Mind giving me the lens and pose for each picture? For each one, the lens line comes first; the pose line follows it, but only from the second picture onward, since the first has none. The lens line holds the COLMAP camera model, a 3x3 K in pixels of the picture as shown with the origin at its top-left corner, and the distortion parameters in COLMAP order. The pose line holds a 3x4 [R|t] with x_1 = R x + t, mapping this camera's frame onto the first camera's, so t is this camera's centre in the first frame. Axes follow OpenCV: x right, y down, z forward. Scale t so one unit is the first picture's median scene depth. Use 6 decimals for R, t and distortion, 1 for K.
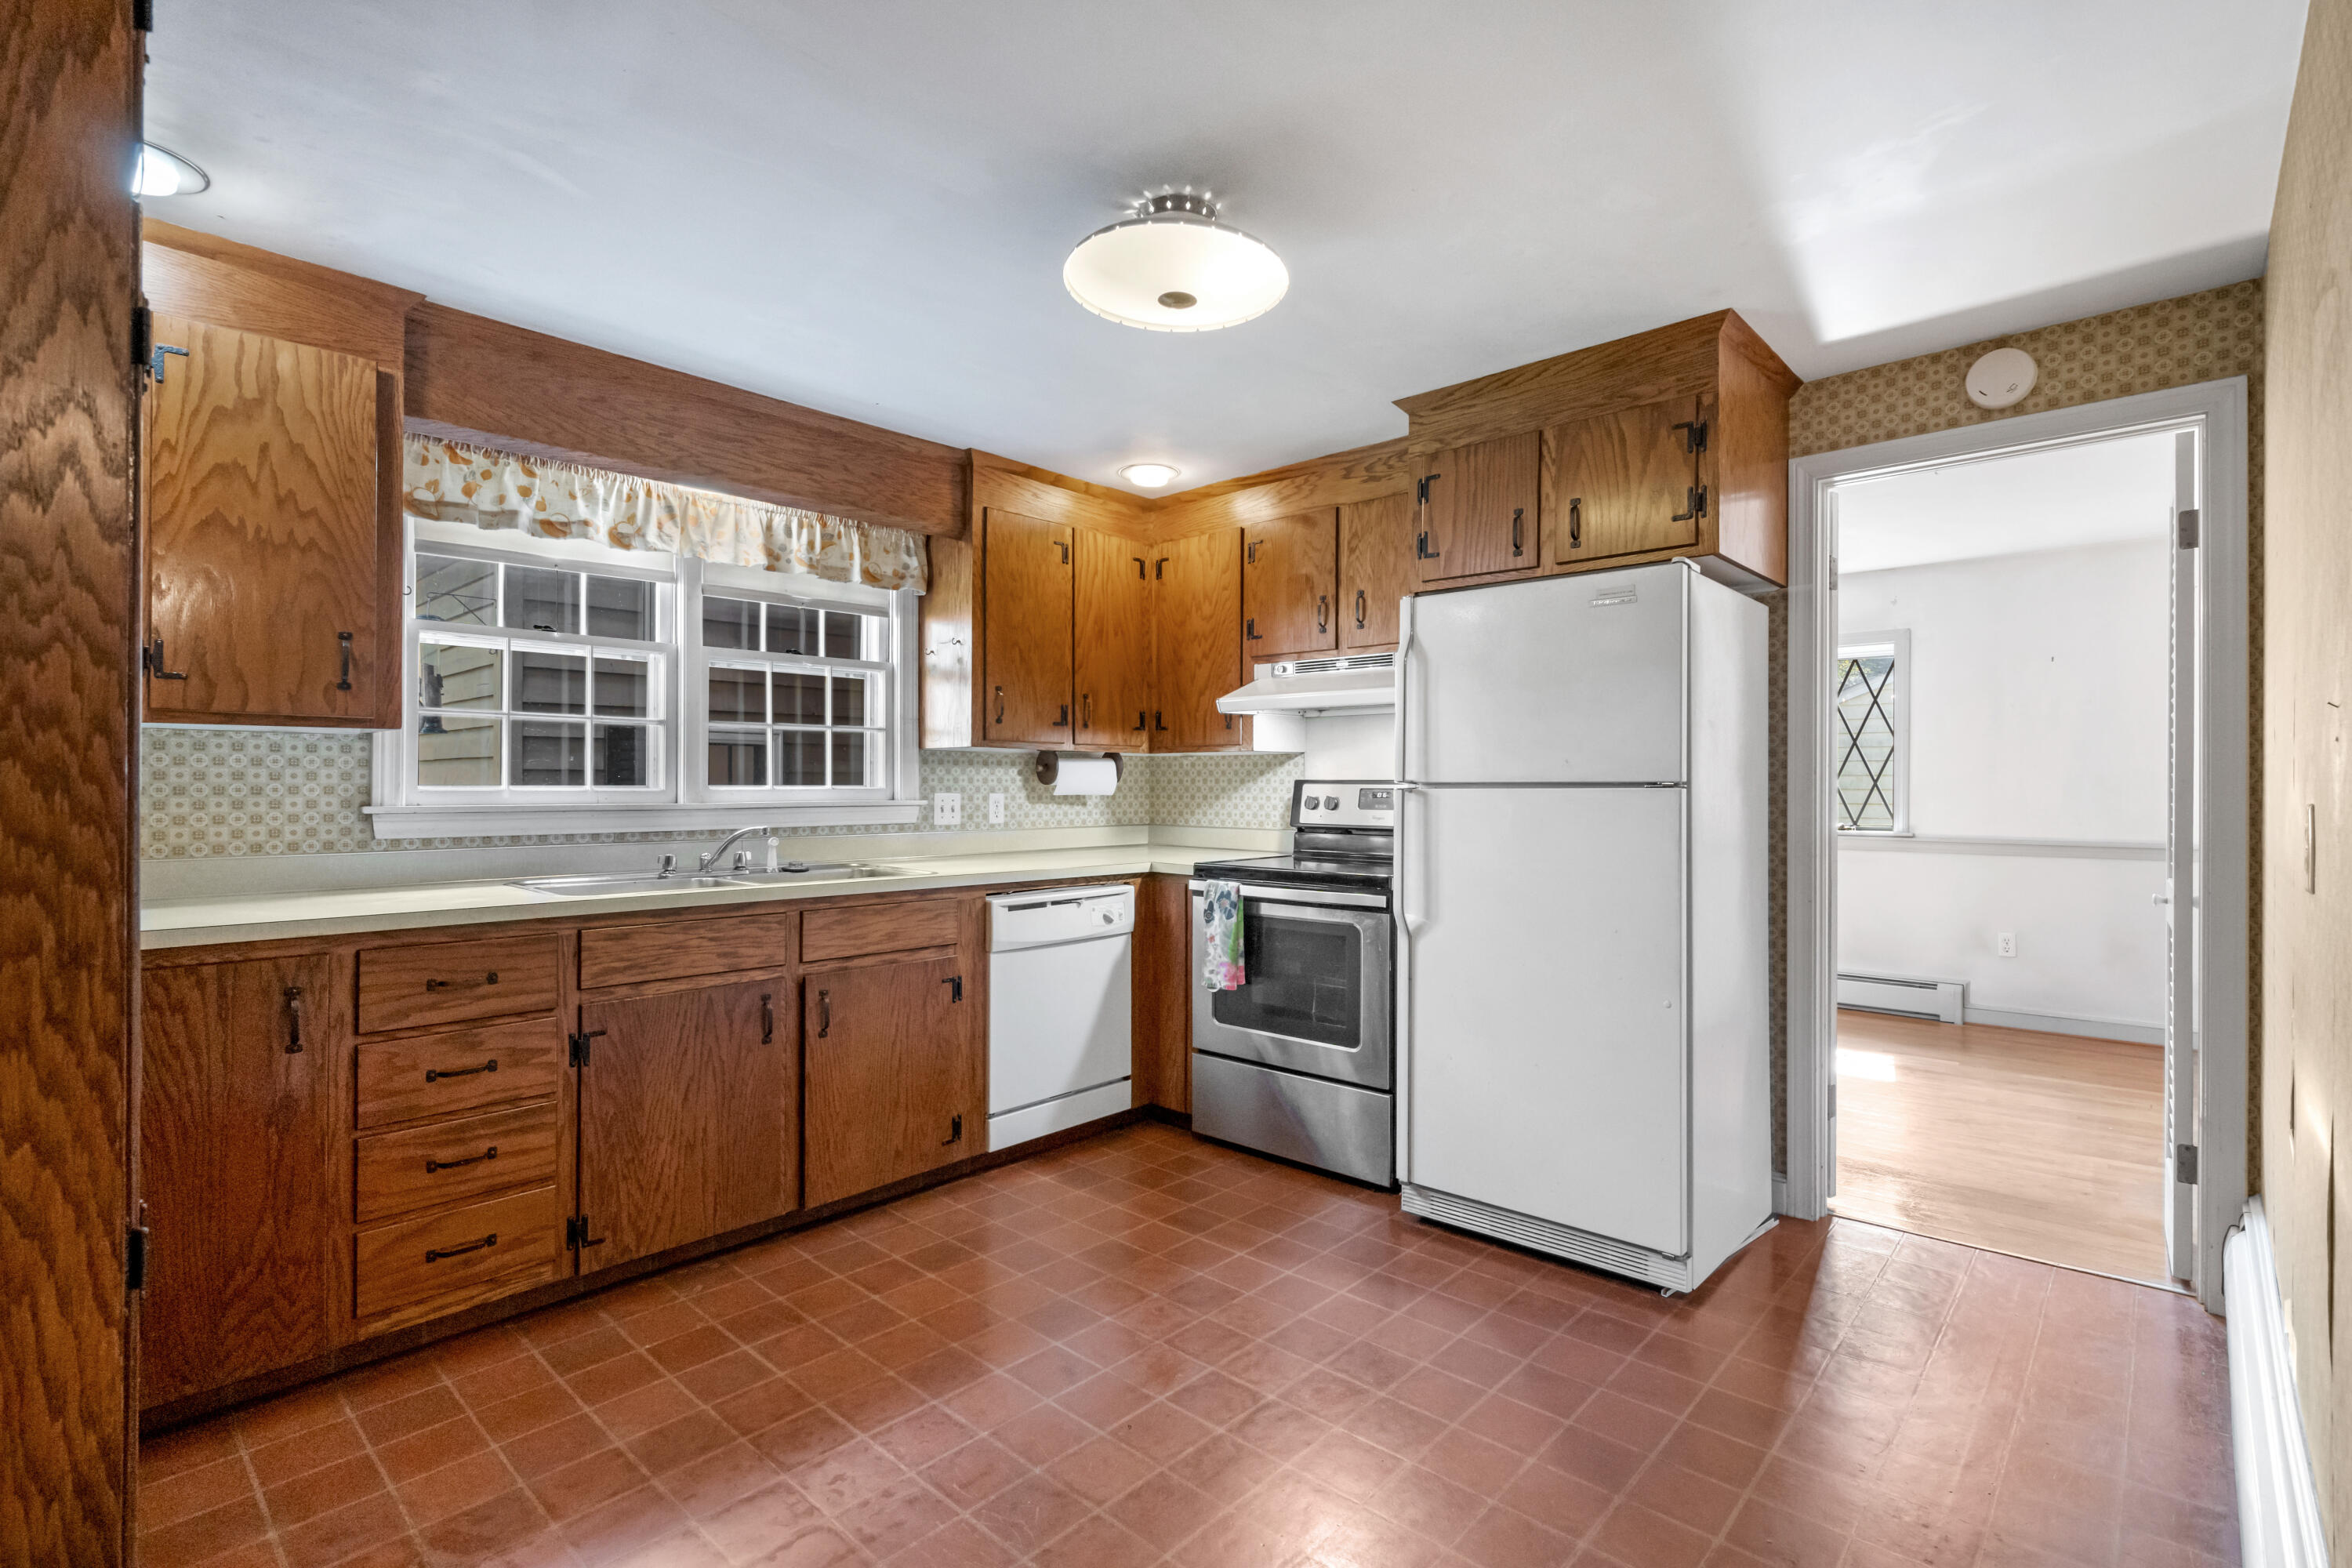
lens RADIAL K [[1088.5, 0, 1168.4], [0, 1088.5, 780.4], [0, 0, 1]] dist [0.001816, 0.000750]
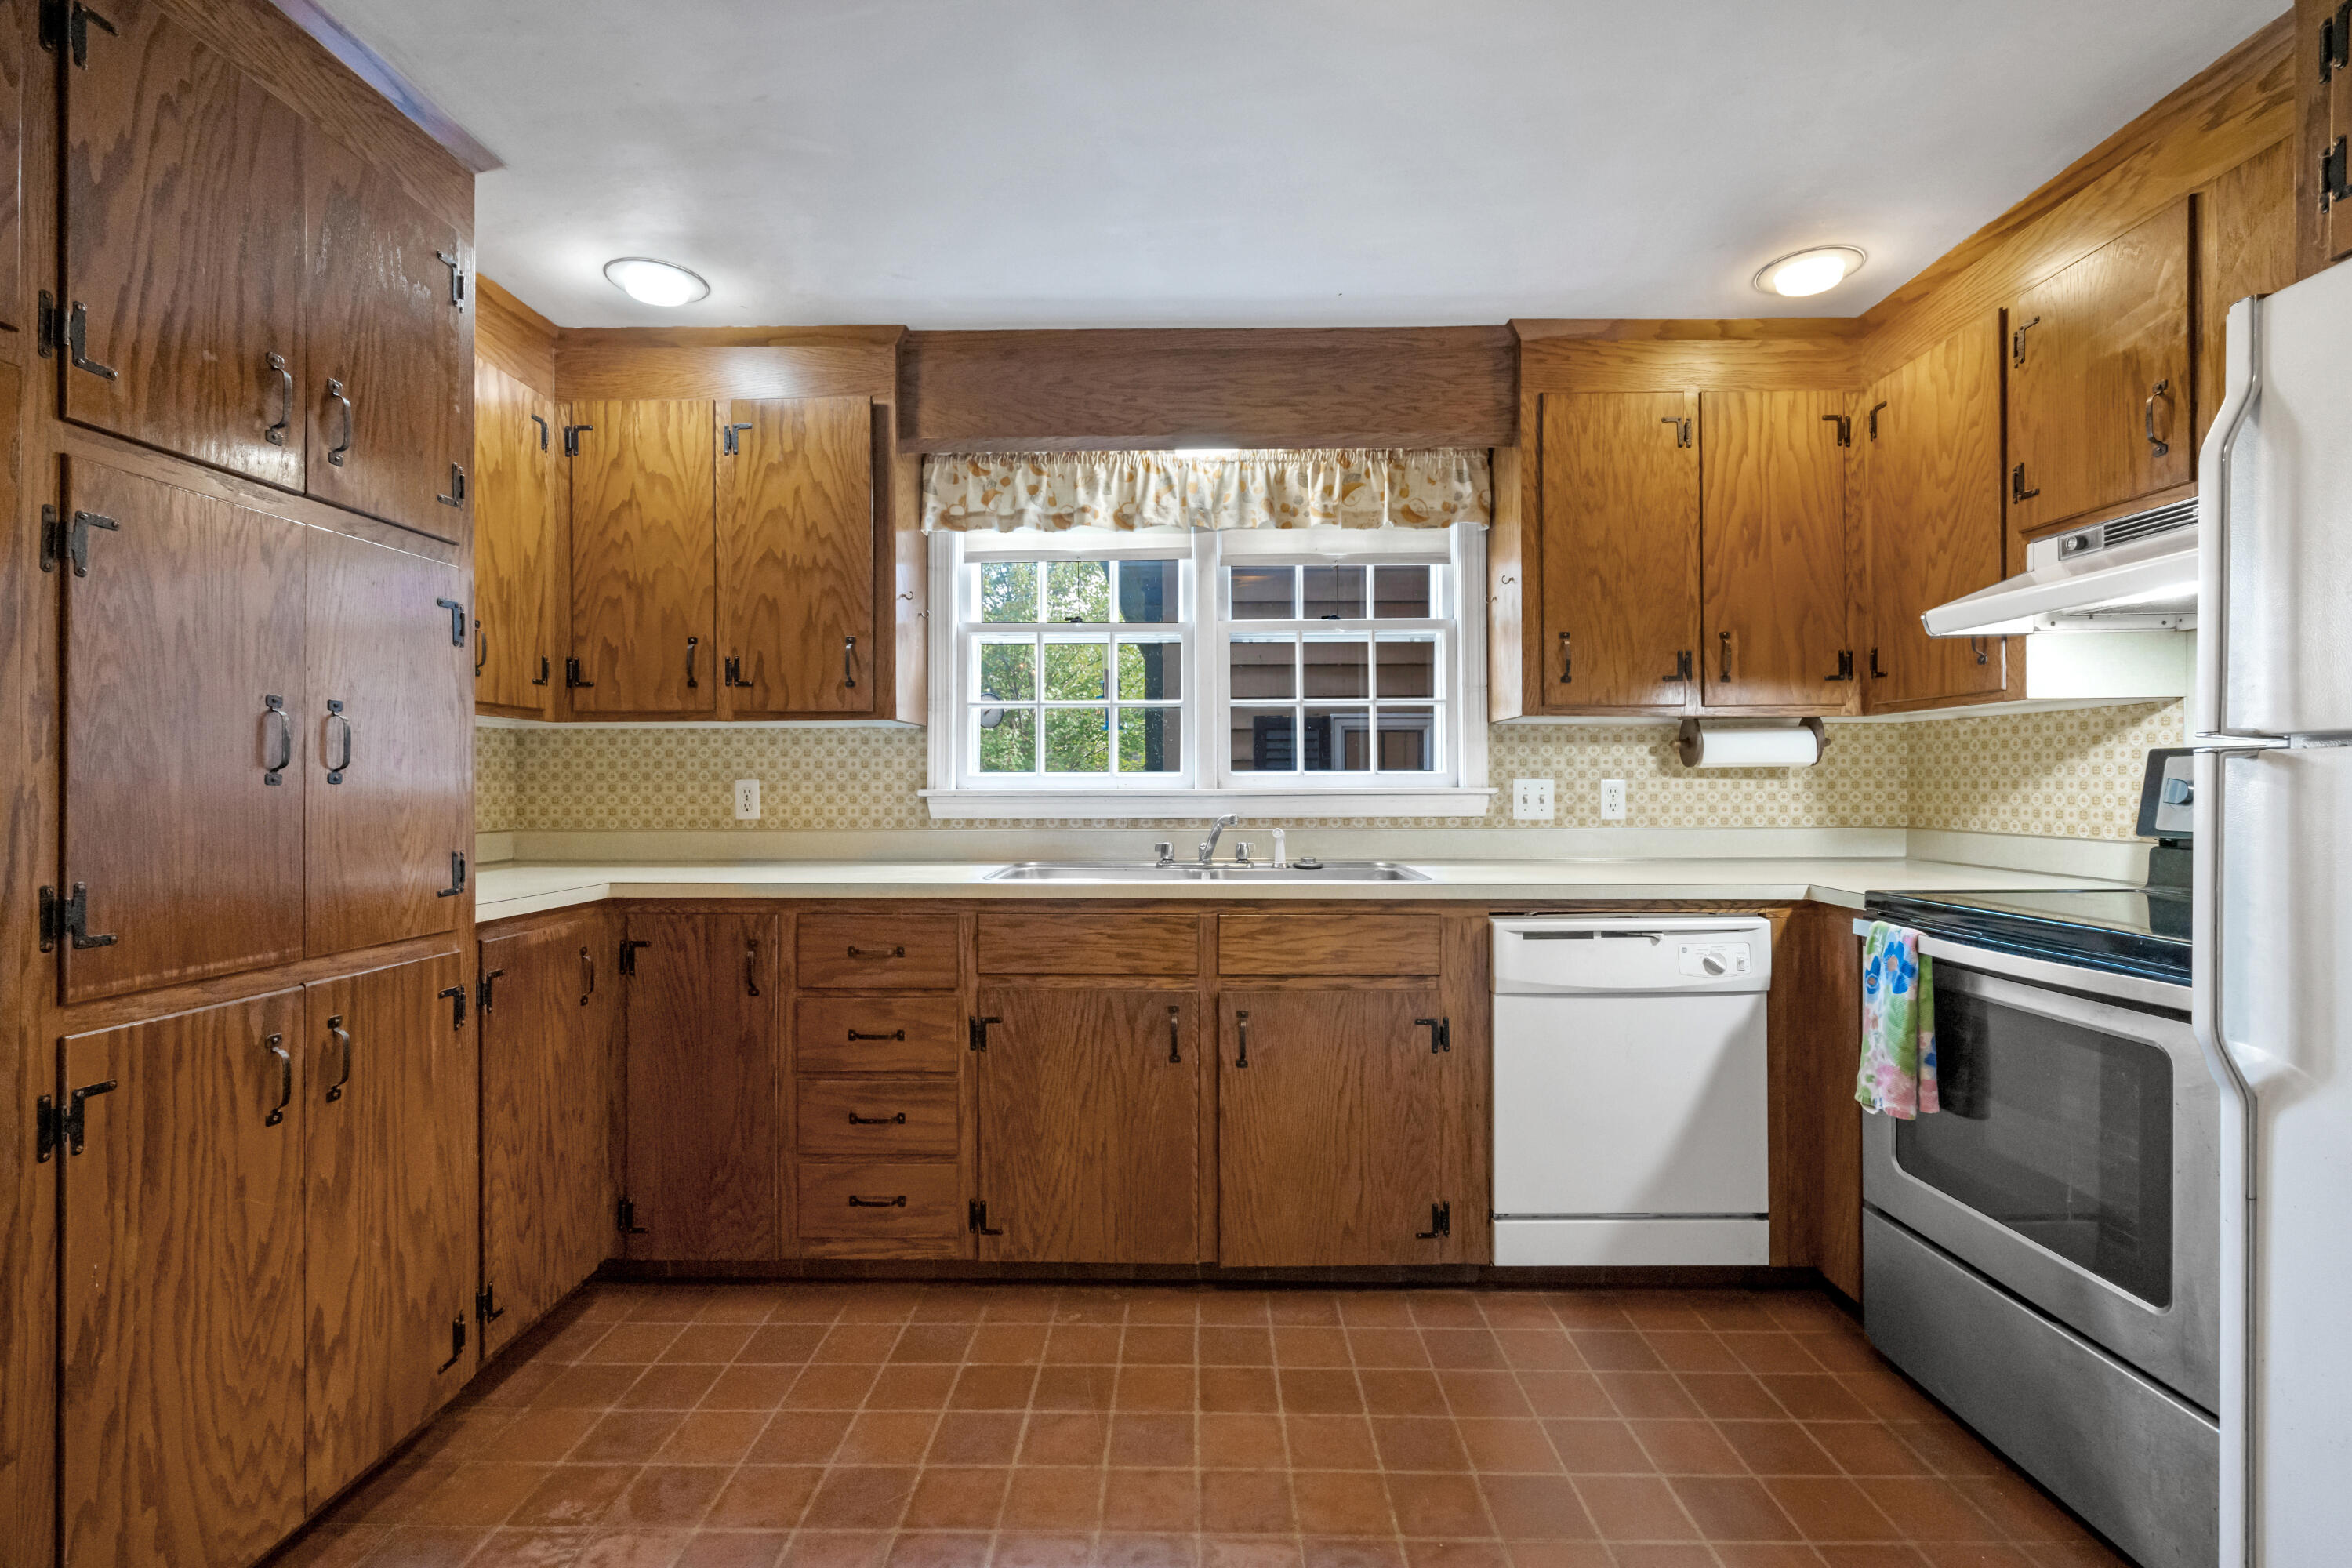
lens RADIAL K [[1046.6, 0, 1176.0], [0, 1046.6, 784.0], [0, 0, 1]] dist [-0.006929, 0.000756]
pose [[0.671371, -0.004500, -0.741108, 0.225951], [0.007553, 0.999971, 0.000770, 0.016250], [0.741083, -0.006114, 0.671385, 0.391256]]
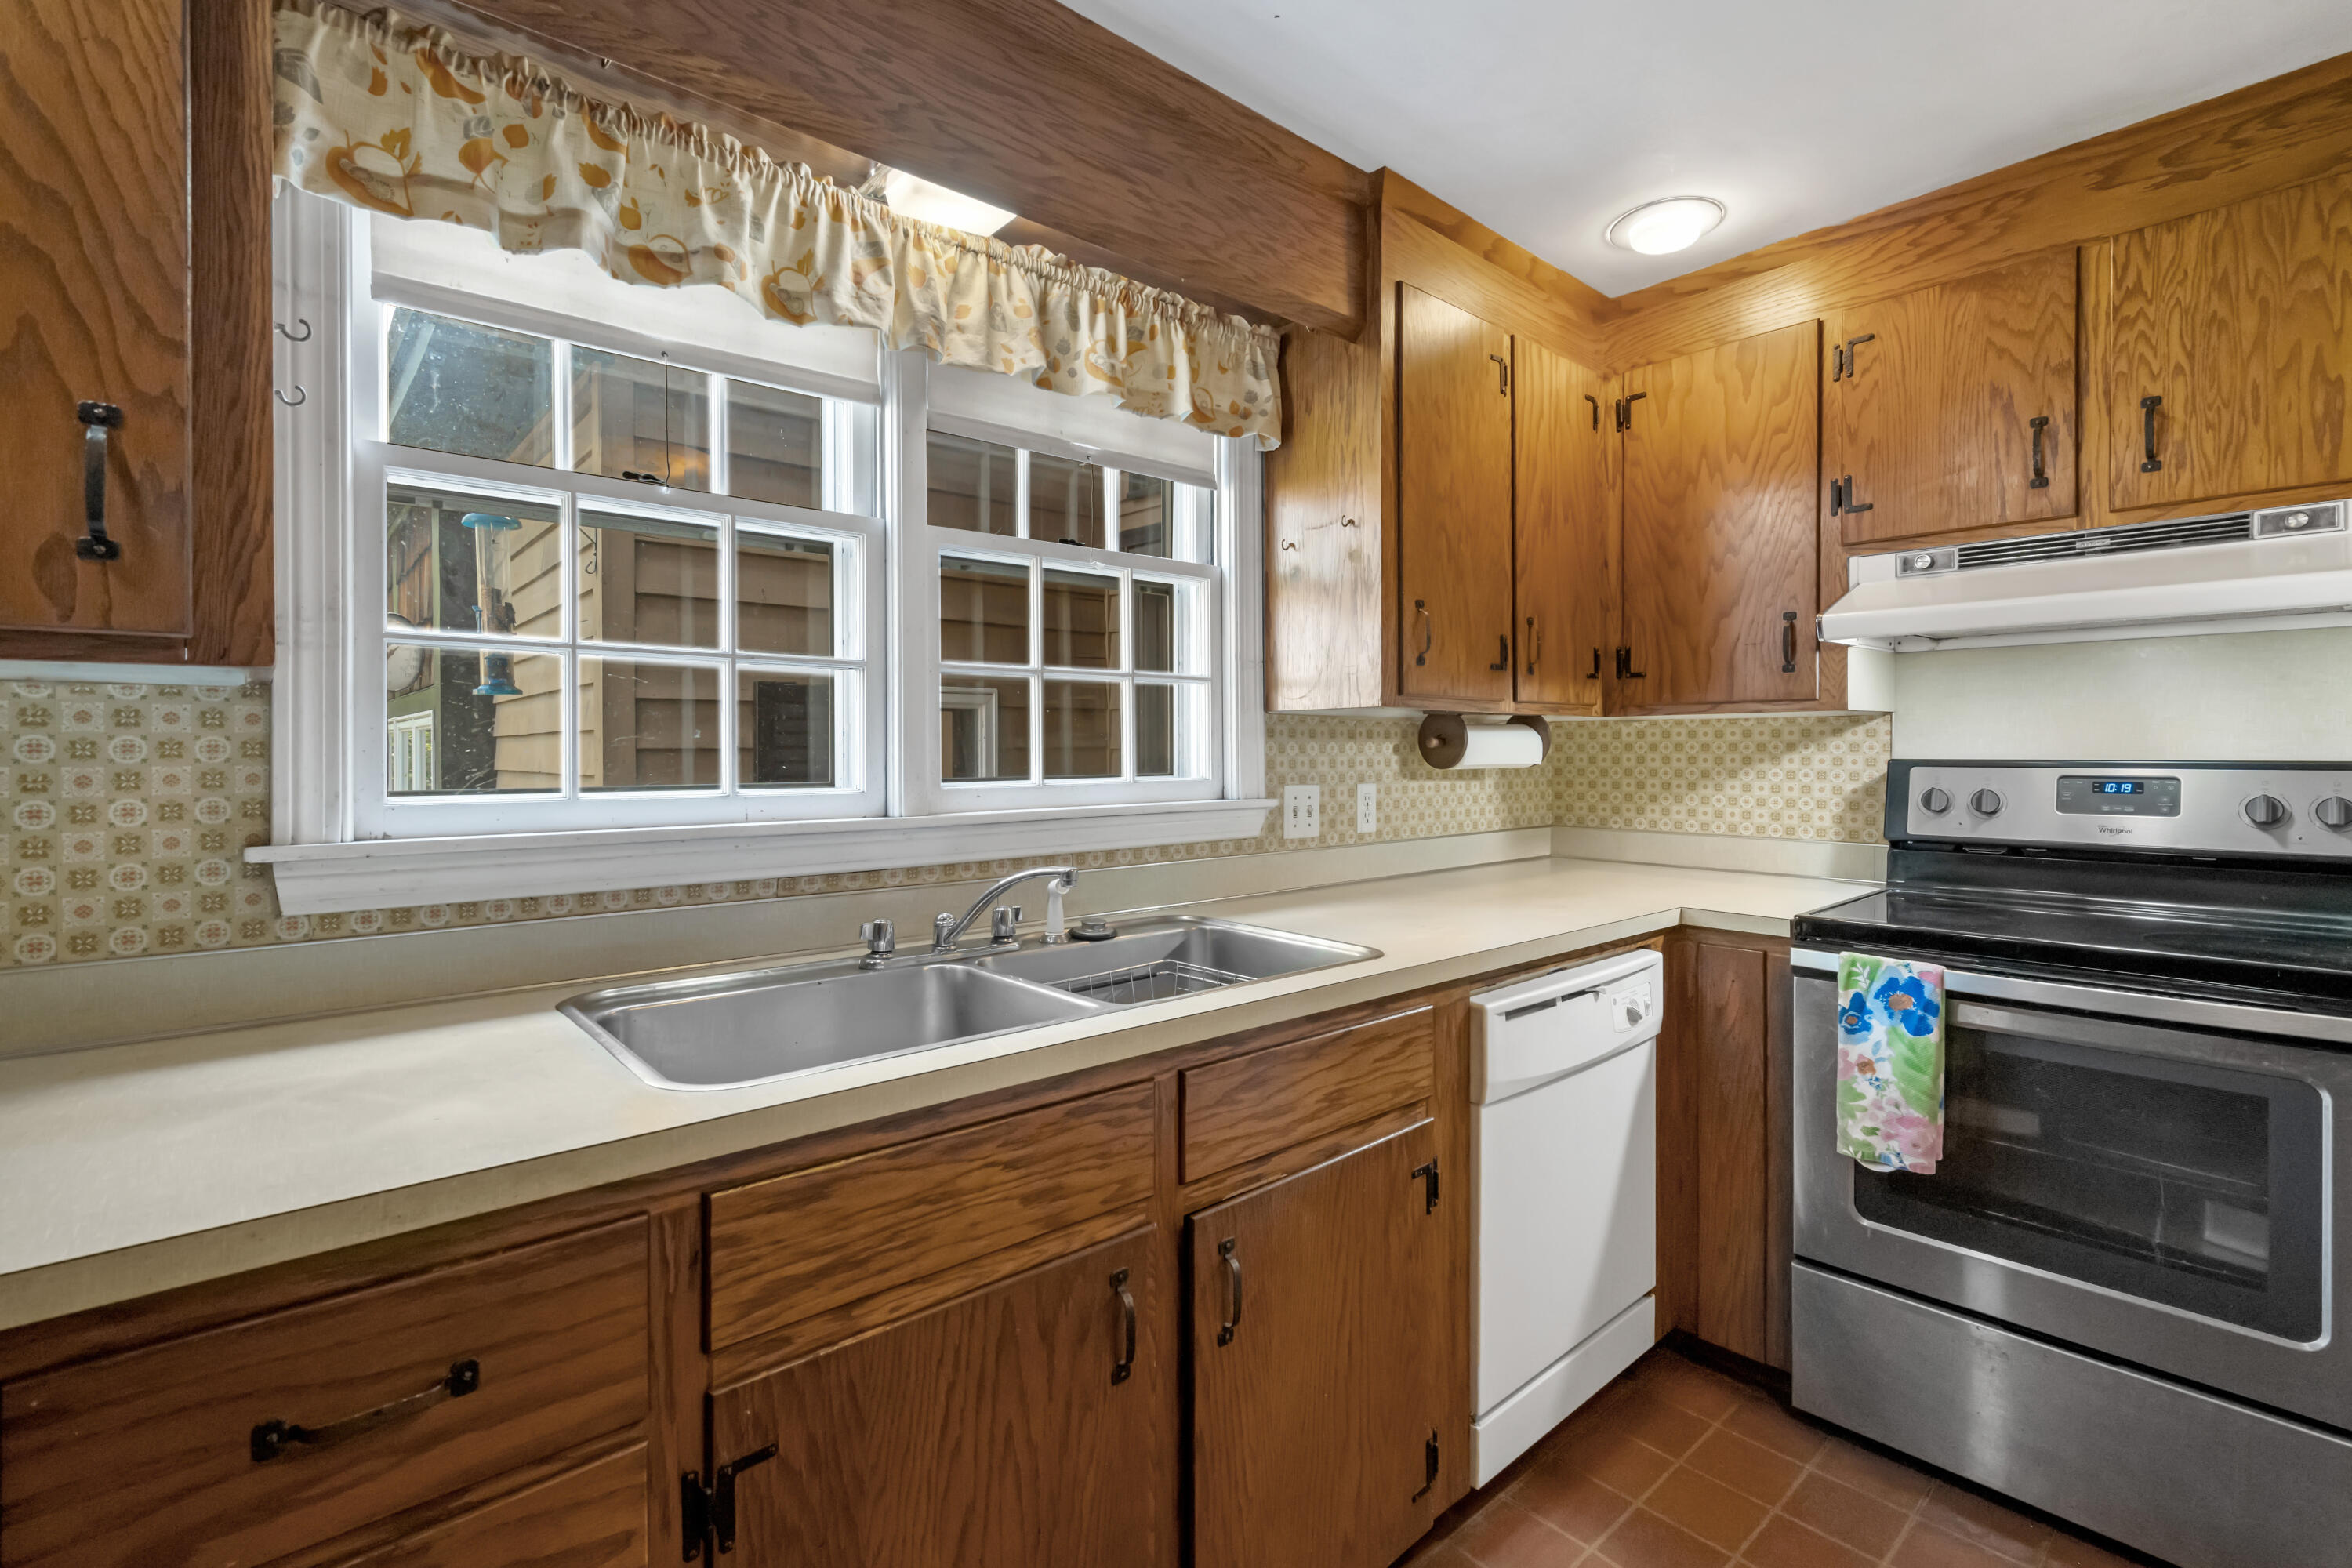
lens RADIAL K [[1064.3, 0, 1179.4], [0, 1064.3, 756.0], [0, 0, 1]] dist [-0.003929, 0.000498]
pose [[0.995345, -0.005563, -0.096218, -0.269598], [0.006417, 0.999943, 0.008571, -0.012550], [0.096165, -0.009148, 0.995323, 0.514878]]
